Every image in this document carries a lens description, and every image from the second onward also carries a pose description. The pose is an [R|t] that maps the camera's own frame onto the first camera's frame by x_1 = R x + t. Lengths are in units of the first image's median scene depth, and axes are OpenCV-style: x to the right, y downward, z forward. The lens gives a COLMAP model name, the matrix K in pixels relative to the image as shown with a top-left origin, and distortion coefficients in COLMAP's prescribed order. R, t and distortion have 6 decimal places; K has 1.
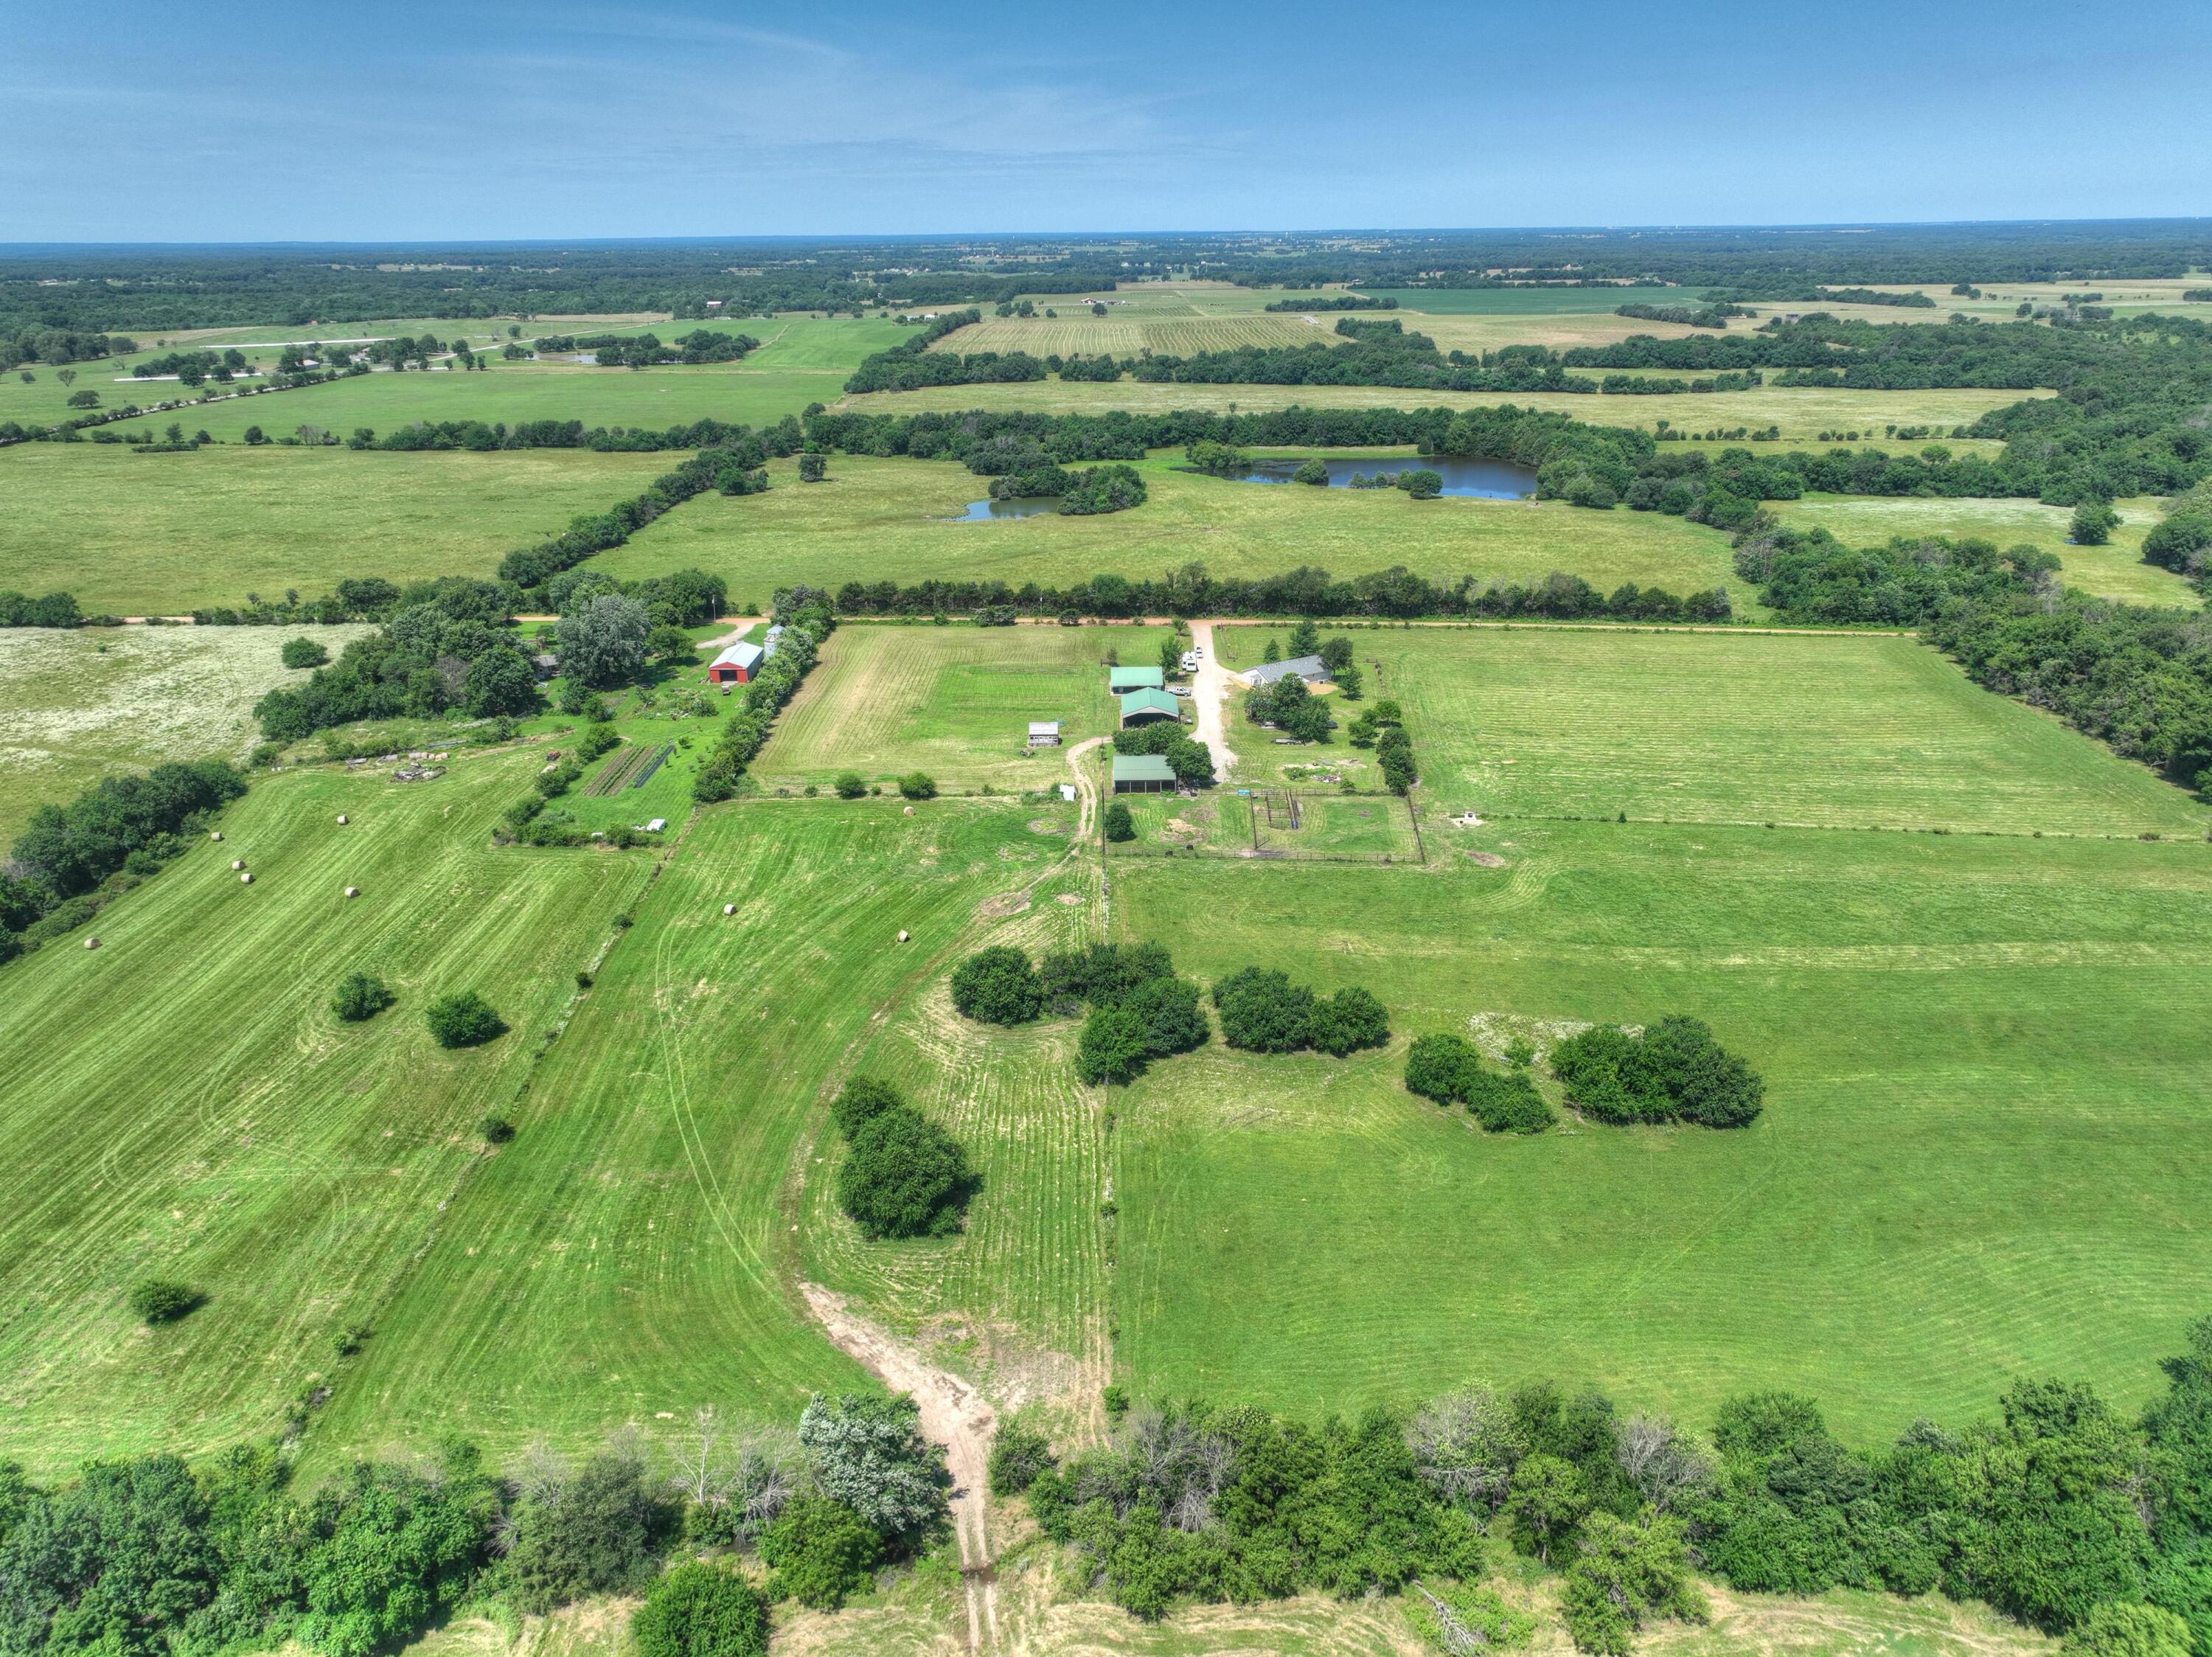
lens RADIAL K [[1548.6, 0, 1106.0], [0, 1548.6, 823.9], [0, 0, 1]] dist [-0.003937, 0.022872]
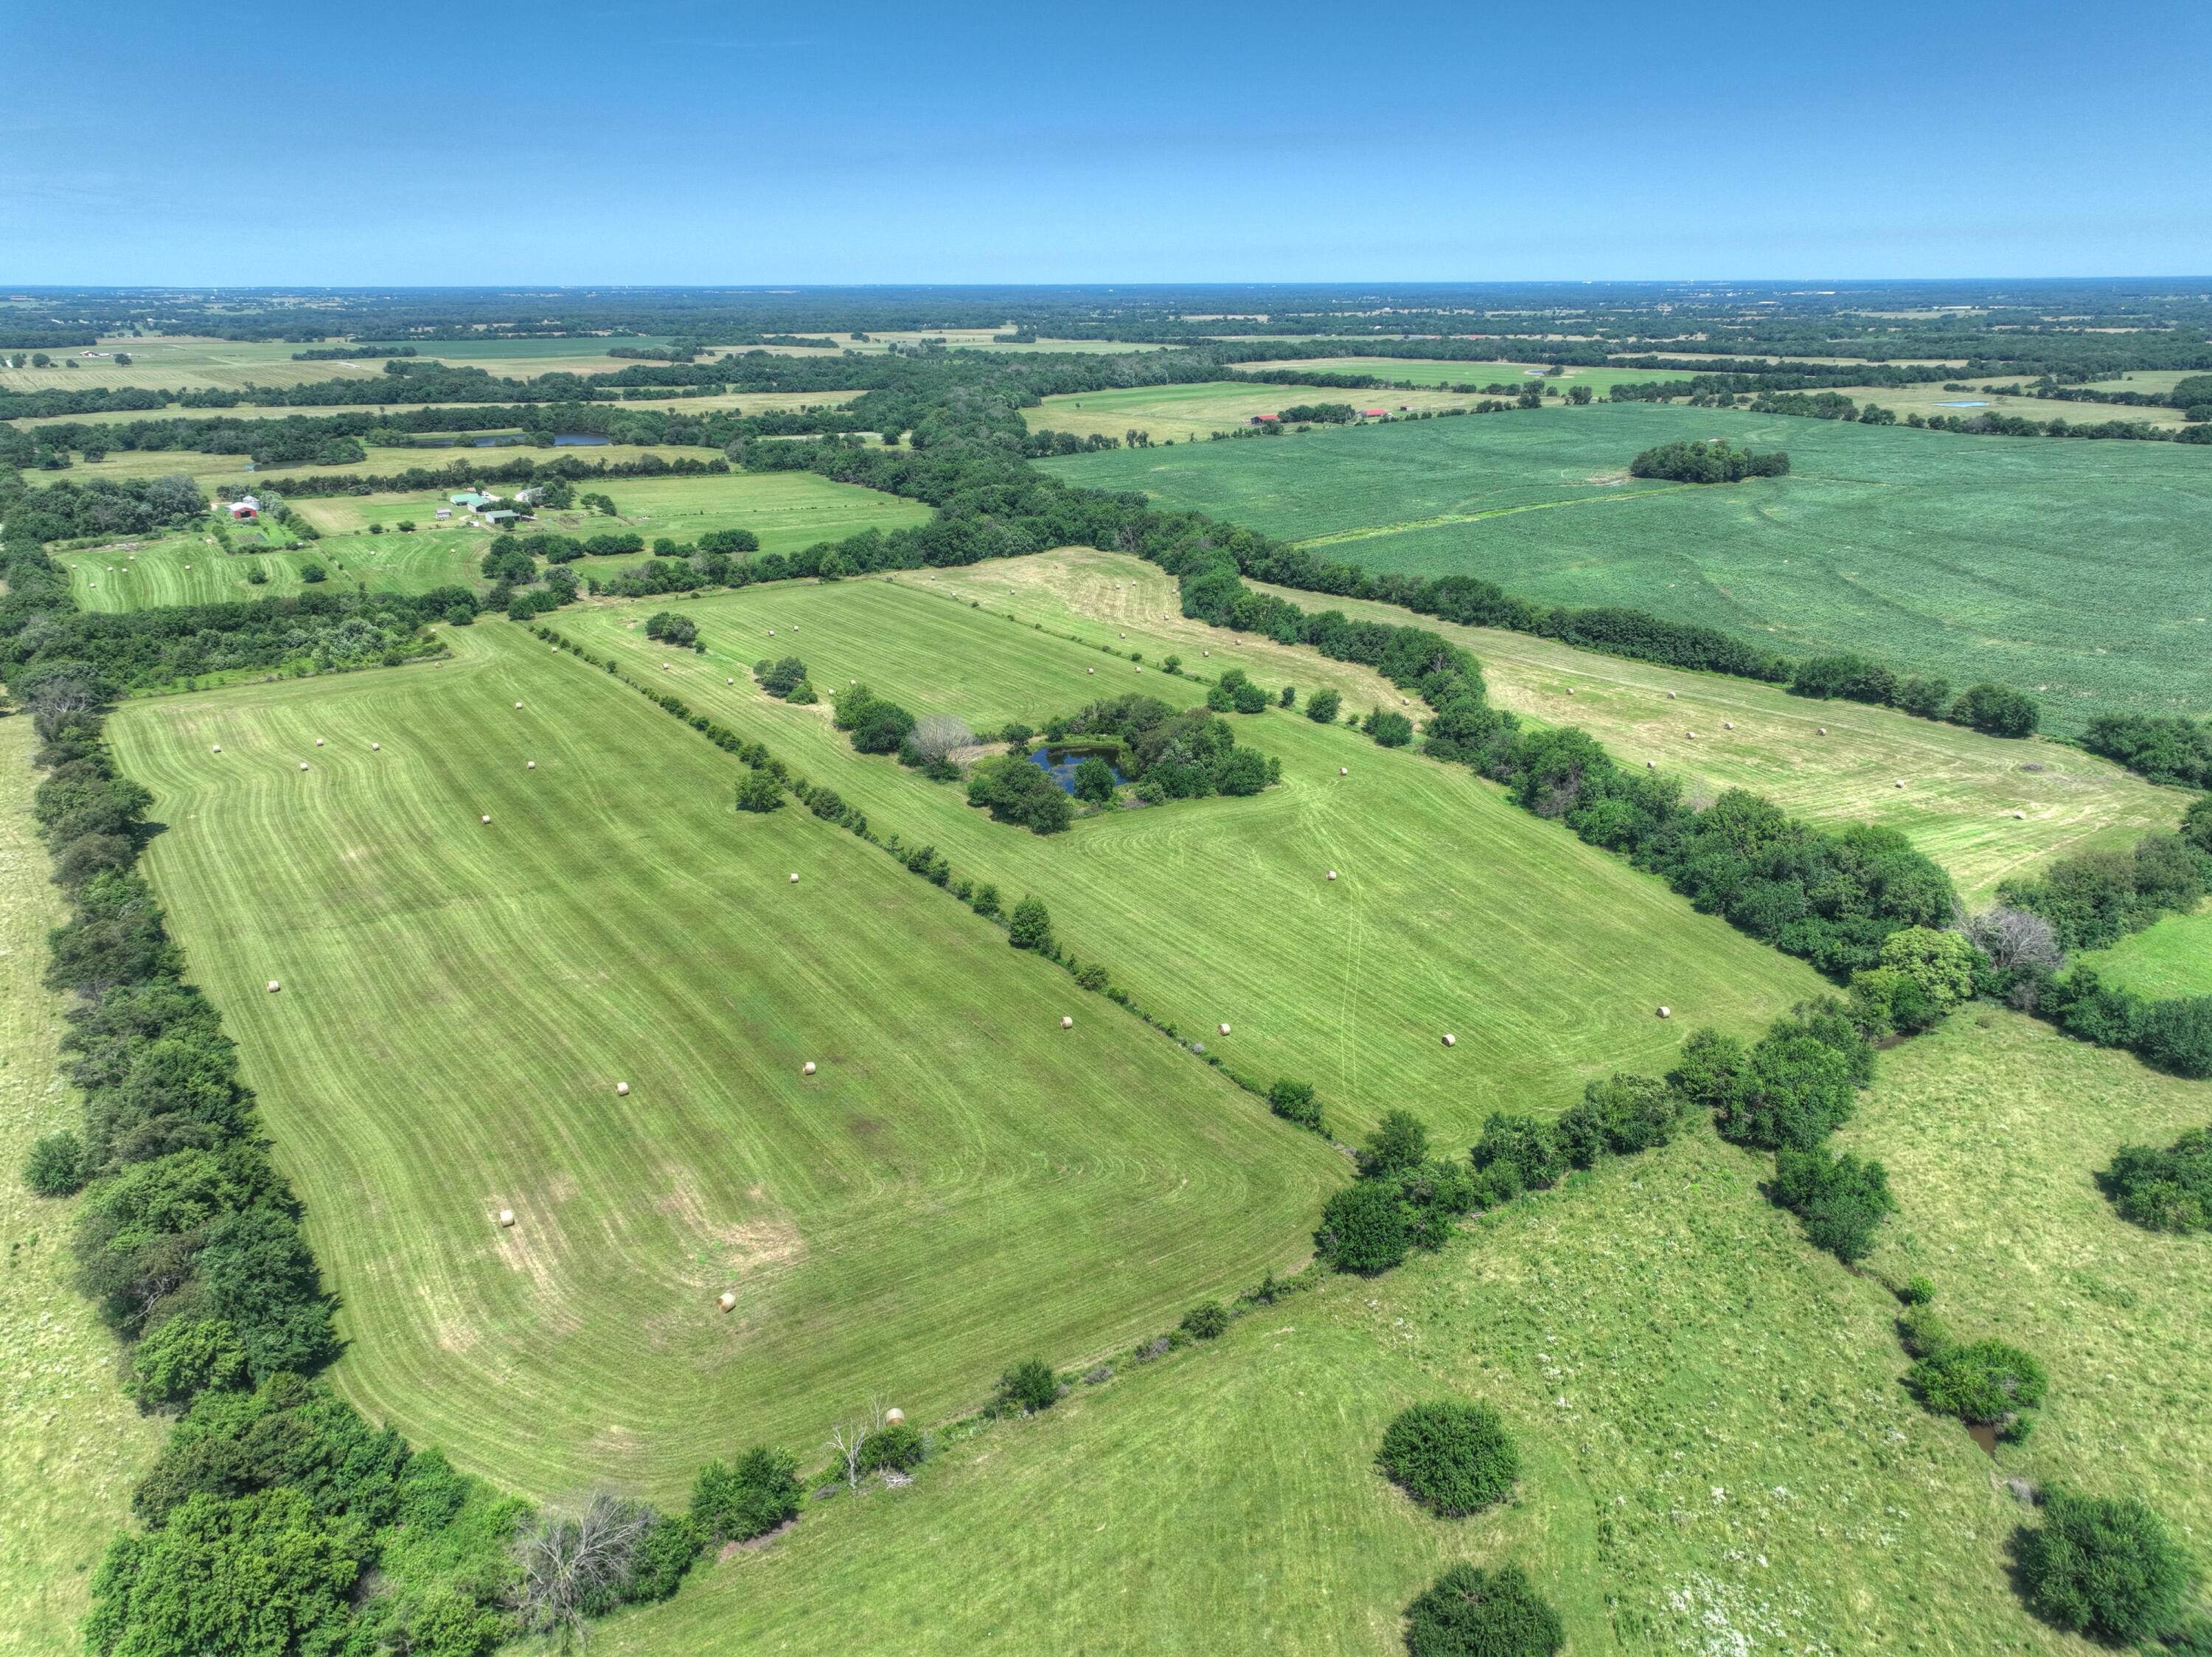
lens RADIAL K [[1548.6, 0, 1106.3], [0, 1548.6, 806.5], [0, 0, 1]] dist [-0.003937, 0.022872]
pose [[0.815431, -0.179323, 0.550377, -0.429659], [0.203257, 0.978963, 0.017823, 0.386914], [-0.541995, 0.097335, 0.834726, -1.015658]]
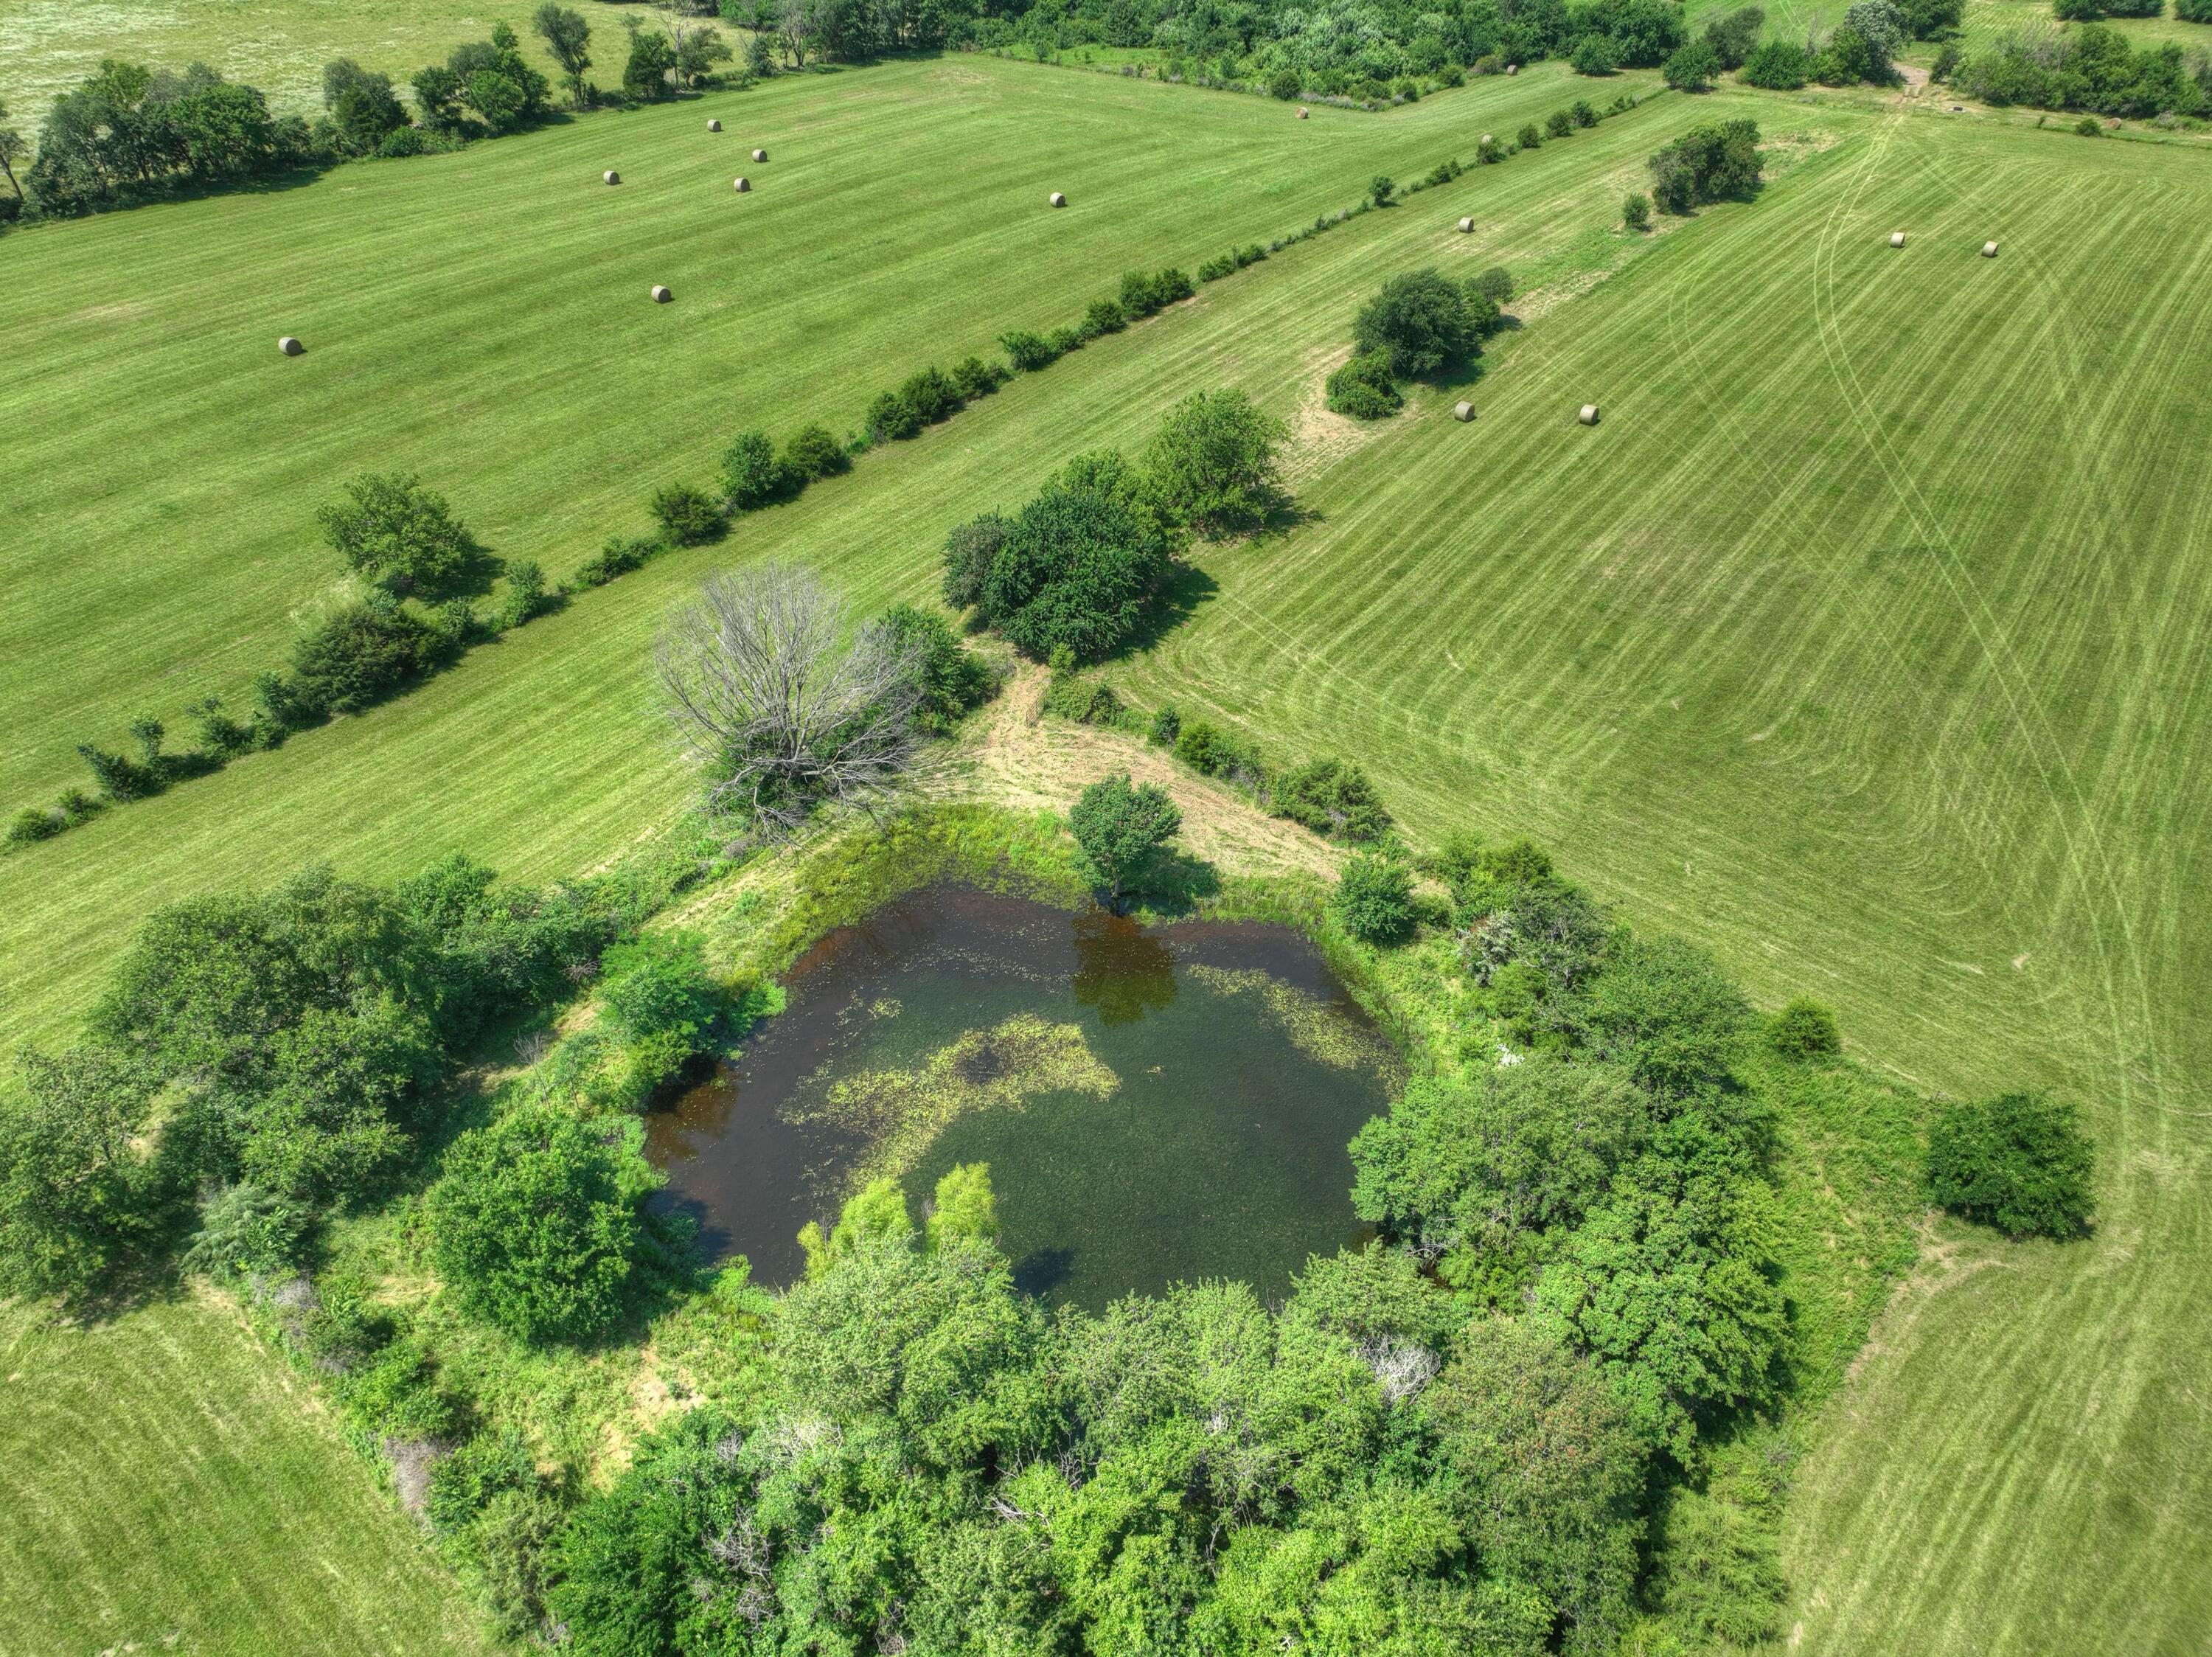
lens RADIAL K [[1548.6, 0, 1102.4], [0, 1548.6, 826.4], [0, 0, 1]] dist [-0.003937, 0.022872]
pose [[0.810096, 0.357881, -0.464399, 0.109810], [-0.216155, 0.918597, 0.330841, 0.286005], [0.544997, -0.167631, 0.821509, -0.442621]]
